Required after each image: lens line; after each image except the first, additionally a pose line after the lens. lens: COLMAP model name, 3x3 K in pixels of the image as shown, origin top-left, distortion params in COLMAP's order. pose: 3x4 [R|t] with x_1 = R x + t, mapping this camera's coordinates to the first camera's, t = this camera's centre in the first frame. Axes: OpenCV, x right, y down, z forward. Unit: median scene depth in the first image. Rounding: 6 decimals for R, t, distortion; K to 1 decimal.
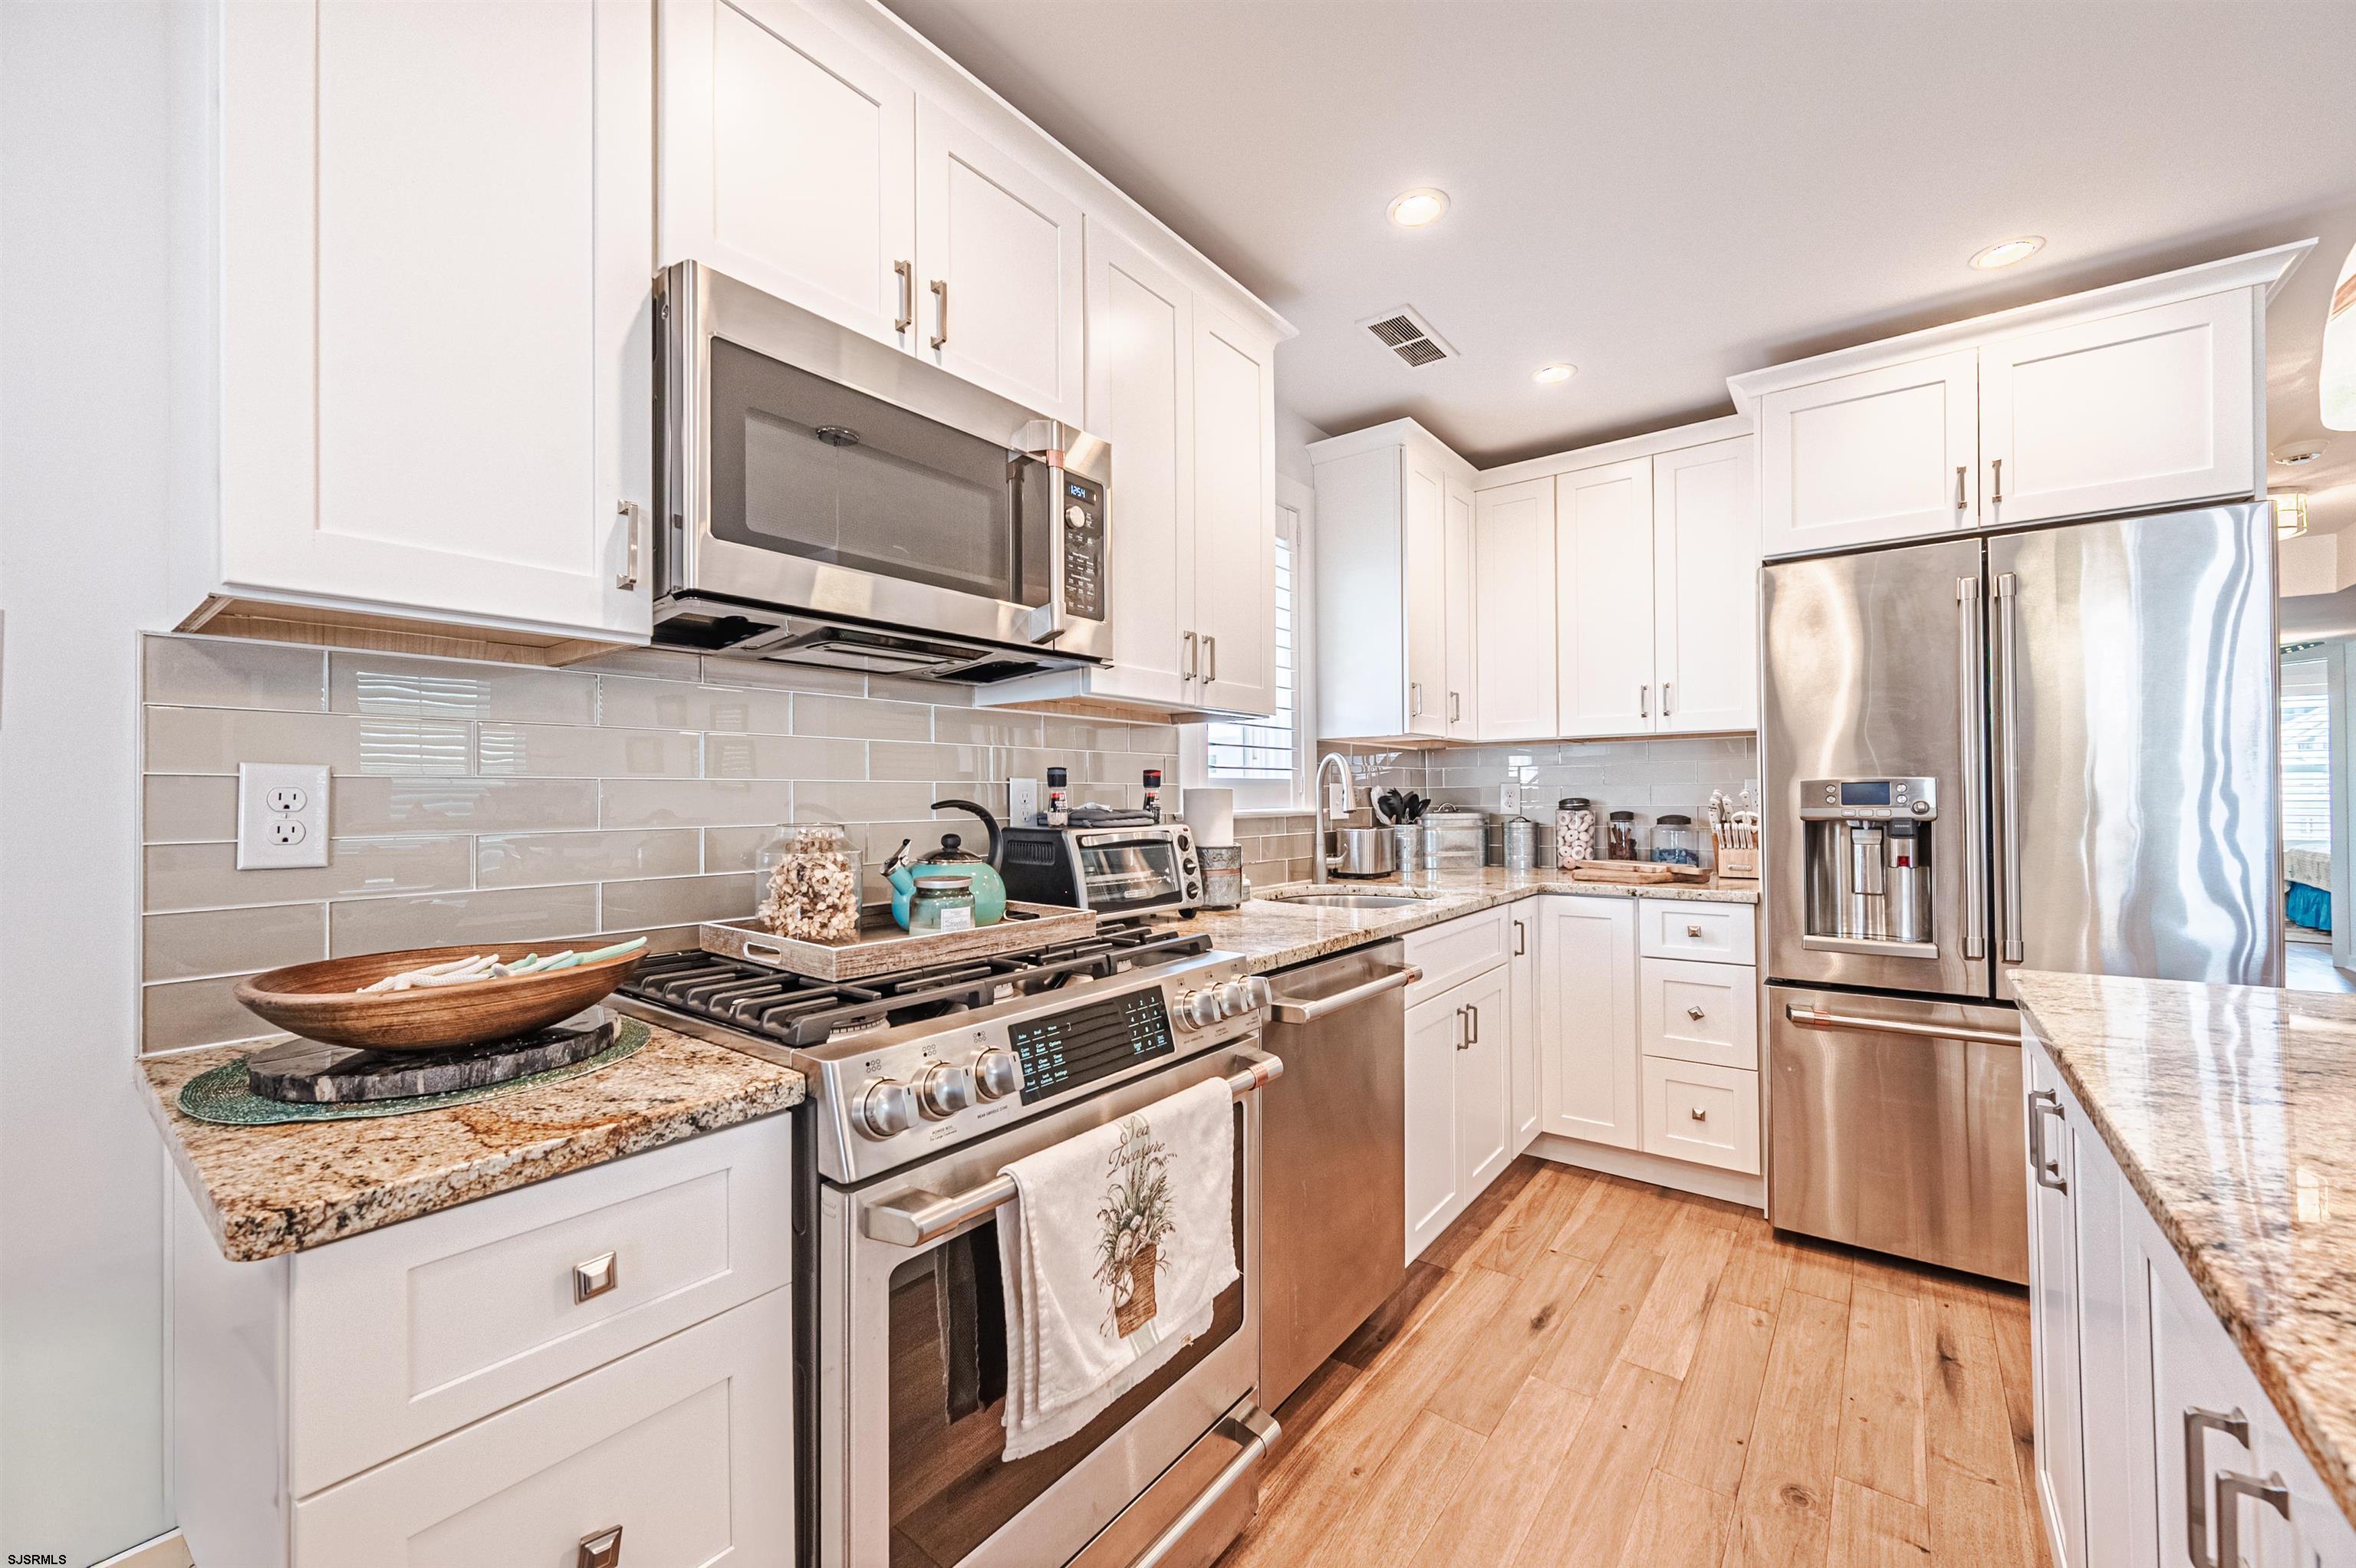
lens RADIAL K [[925.2, 0, 1177.2], [0, 925.2, 787.7], [0, 0, 1]] dist [-0.004246, 0.000505]
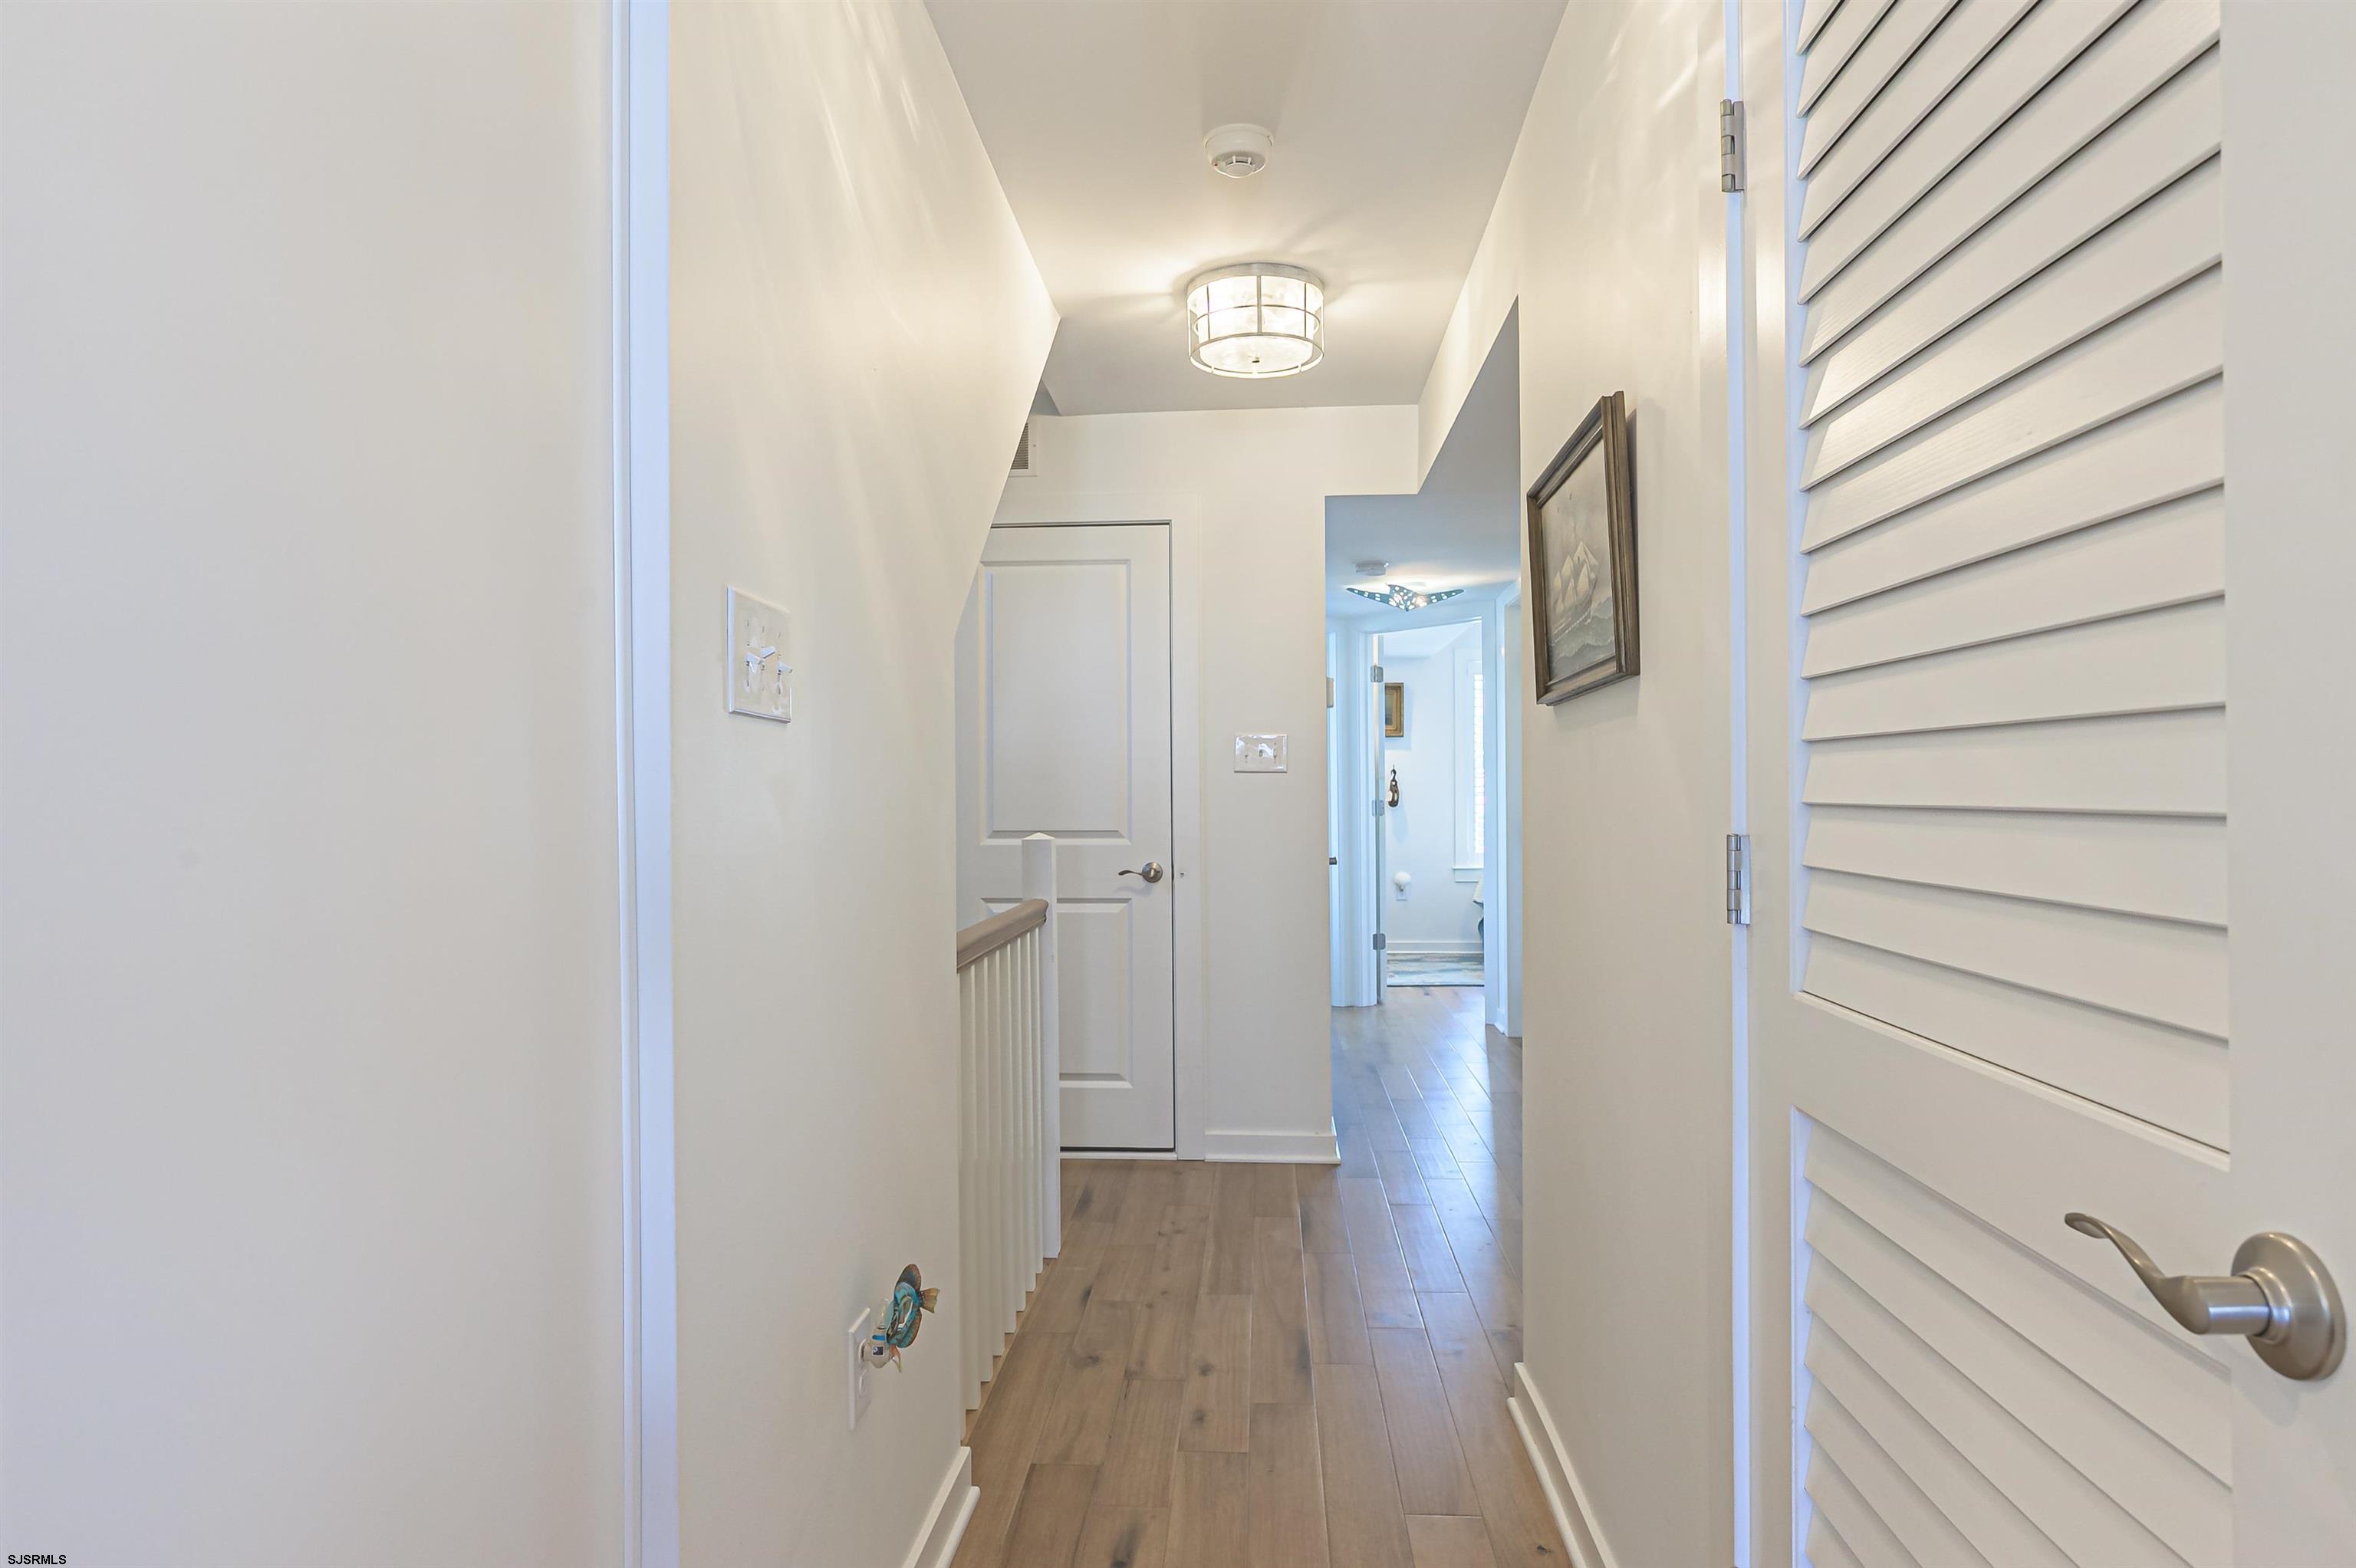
lens RADIAL K [[1361.5, 0, 1171.3], [0, 1361.5, 788.3], [0, 0, 1]] dist [-0.001696, 0.000127]
pose [[0.830069, 0.004023, 0.557645, 1.855181], [-0.005888, 0.999981, 0.001551, -0.003984], [-0.557629, -0.004571, 0.830078, 0.918394]]
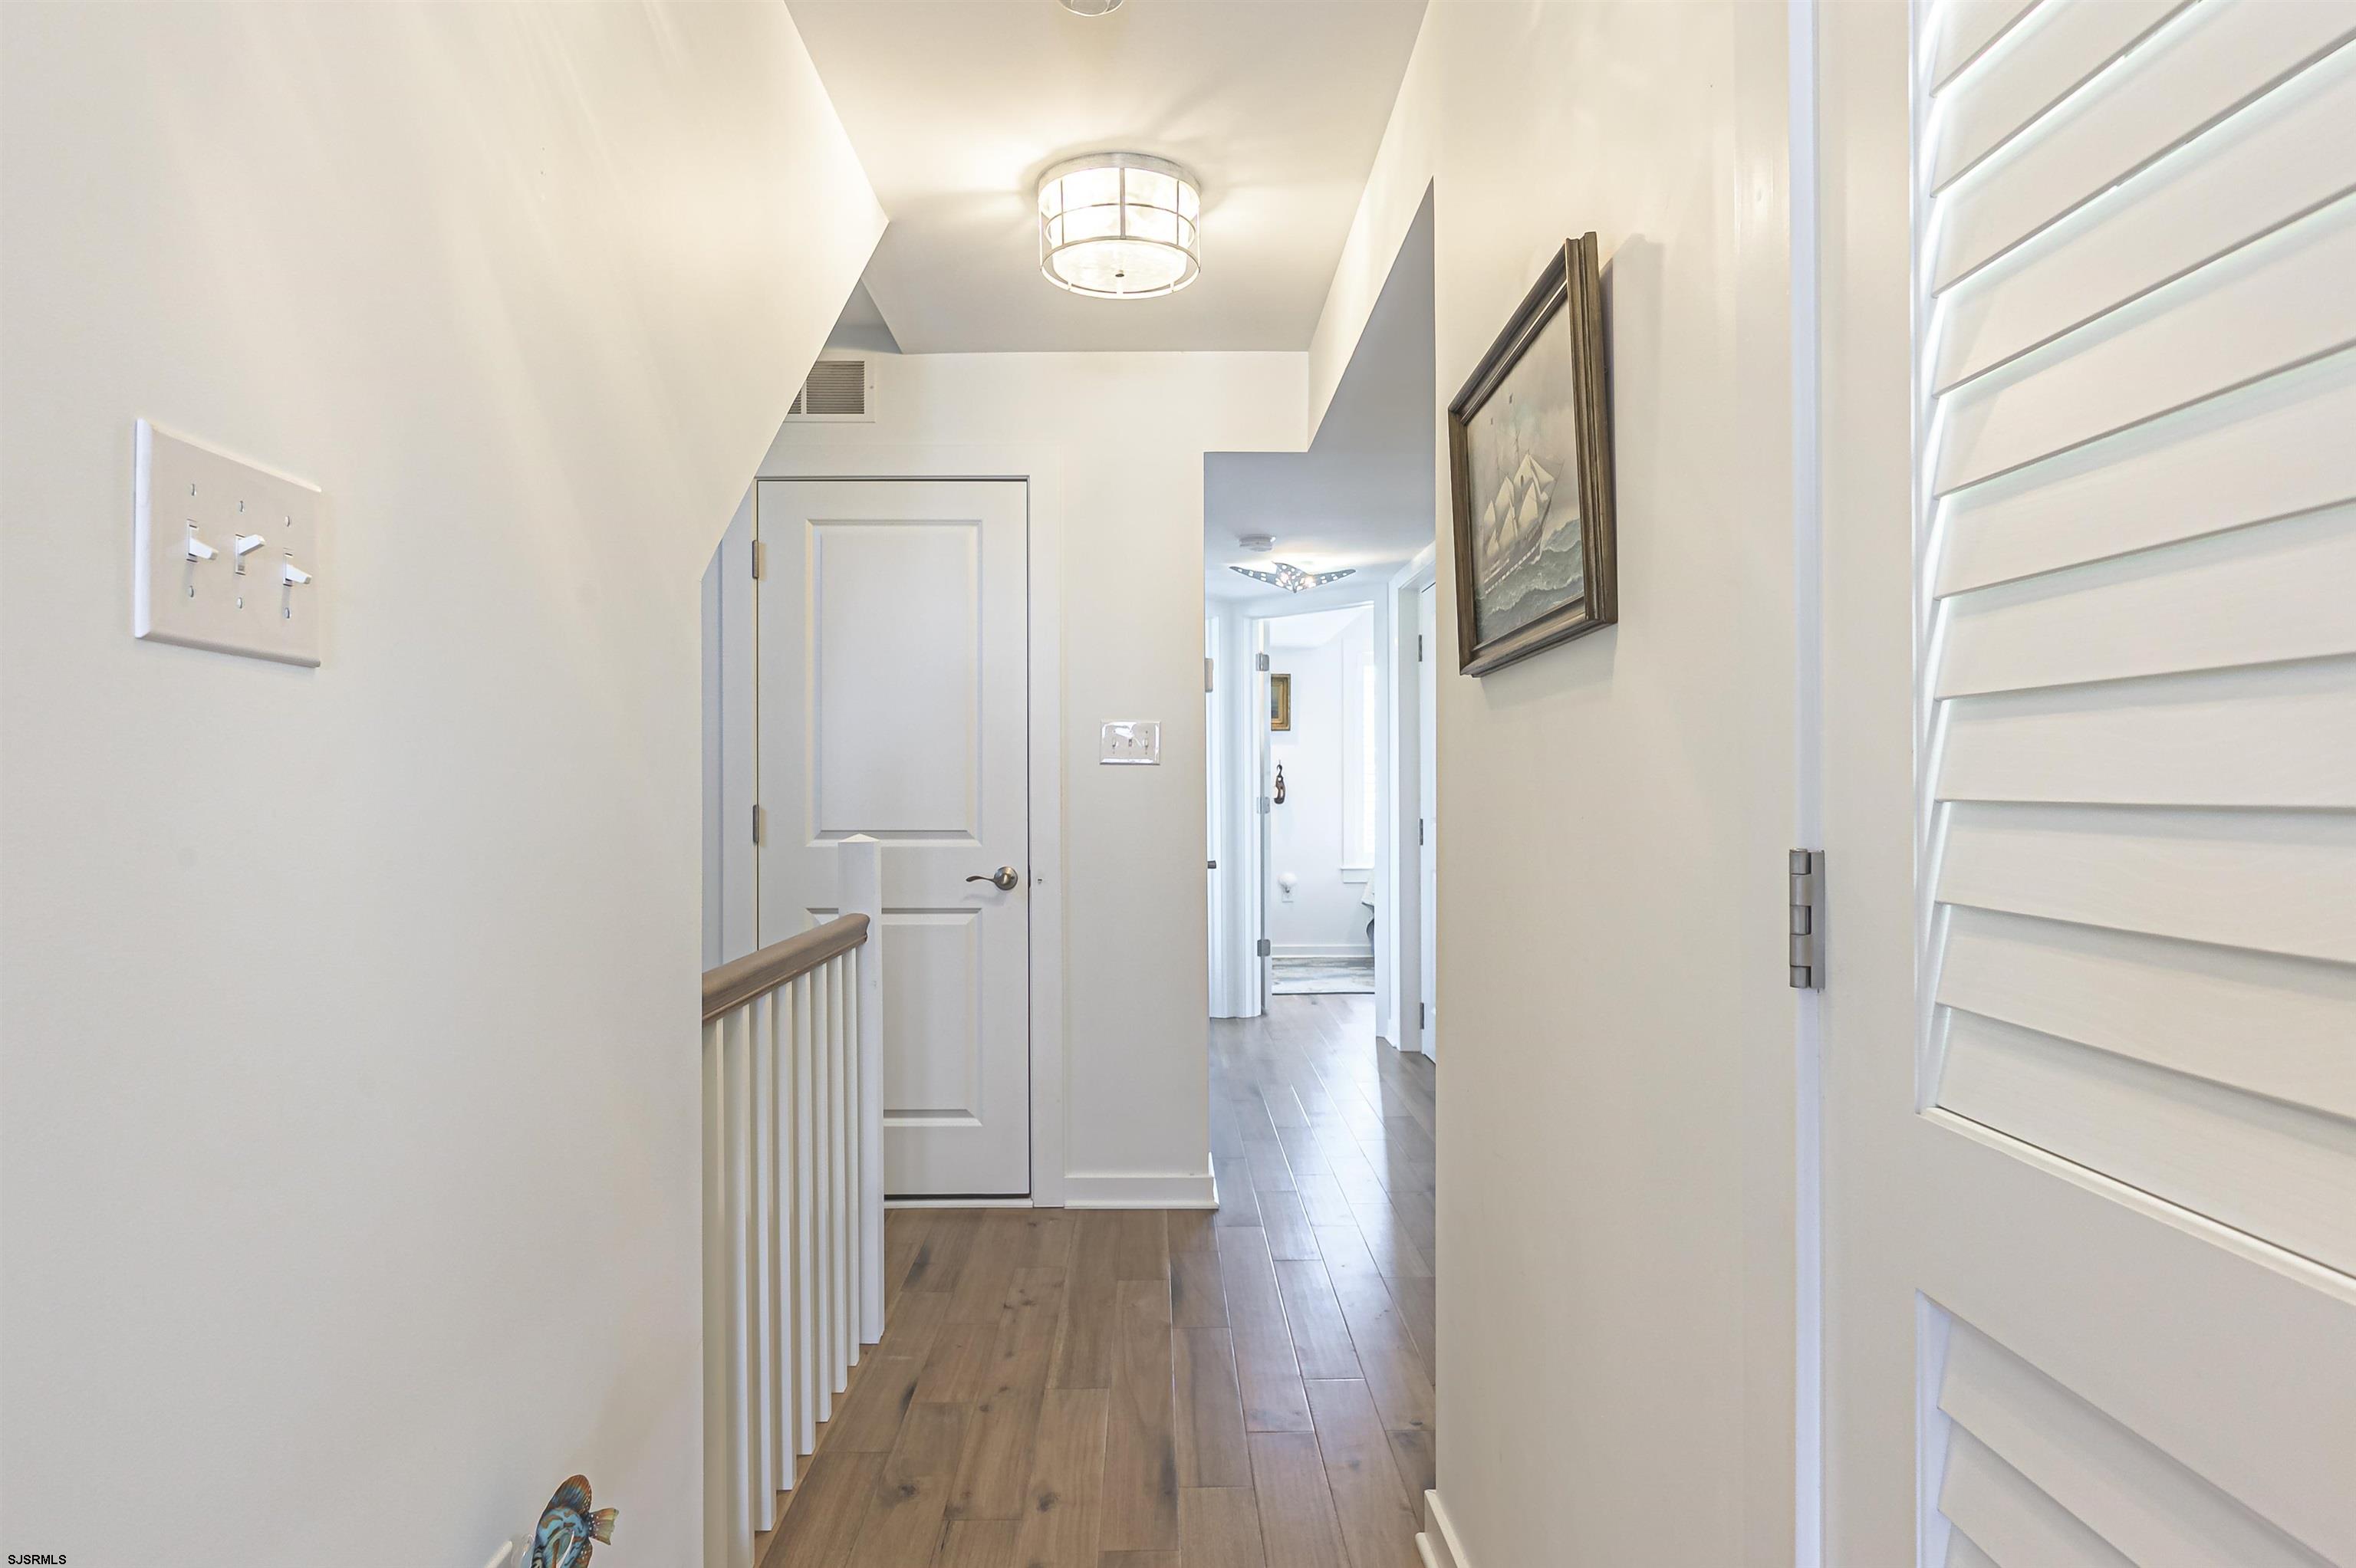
lens RADIAL K [[1361.5, 0, 1168.8], [0, 1361.5, 784.3], [0, 0, 1]] dist [-0.001696, 0.000127]
pose [[0.782346, 0.007217, 0.622802, 2.126697], [-0.009814, 0.999952, 0.000741, 0.000614], [-0.622766, -0.006692, 0.782379, 1.208550]]
